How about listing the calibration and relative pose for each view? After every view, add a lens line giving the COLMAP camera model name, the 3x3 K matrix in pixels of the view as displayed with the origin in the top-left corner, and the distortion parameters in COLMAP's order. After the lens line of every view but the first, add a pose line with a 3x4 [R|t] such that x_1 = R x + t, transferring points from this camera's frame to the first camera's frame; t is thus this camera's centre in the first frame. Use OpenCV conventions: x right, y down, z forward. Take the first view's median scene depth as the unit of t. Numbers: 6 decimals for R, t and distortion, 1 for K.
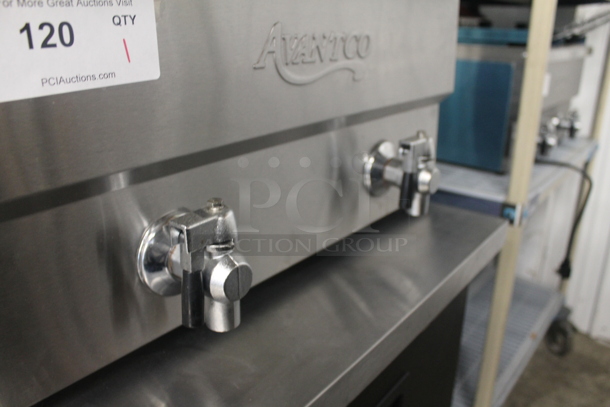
lens RADIAL K [[505.8, 0, 301.4], [0, 505.8, 205.5], [0, 0, 1]] dist [-0.129789, 0.051317]
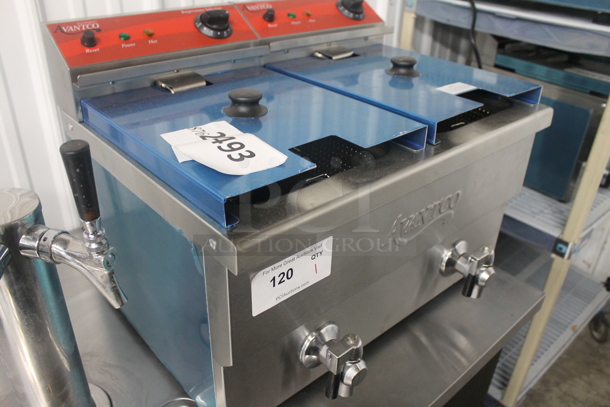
lens RADIAL K [[505.8, 0, 308.0], [0, 505.8, 204.4], [0, 0, 1]] dist [-0.129789, 0.051317]
pose [[0.986940, 0.112709, -0.115094, -0.098606], [-0.092166, 0.981056, 0.170398, -0.422479], [0.132119, -0.157564, 0.978631, -0.376256]]
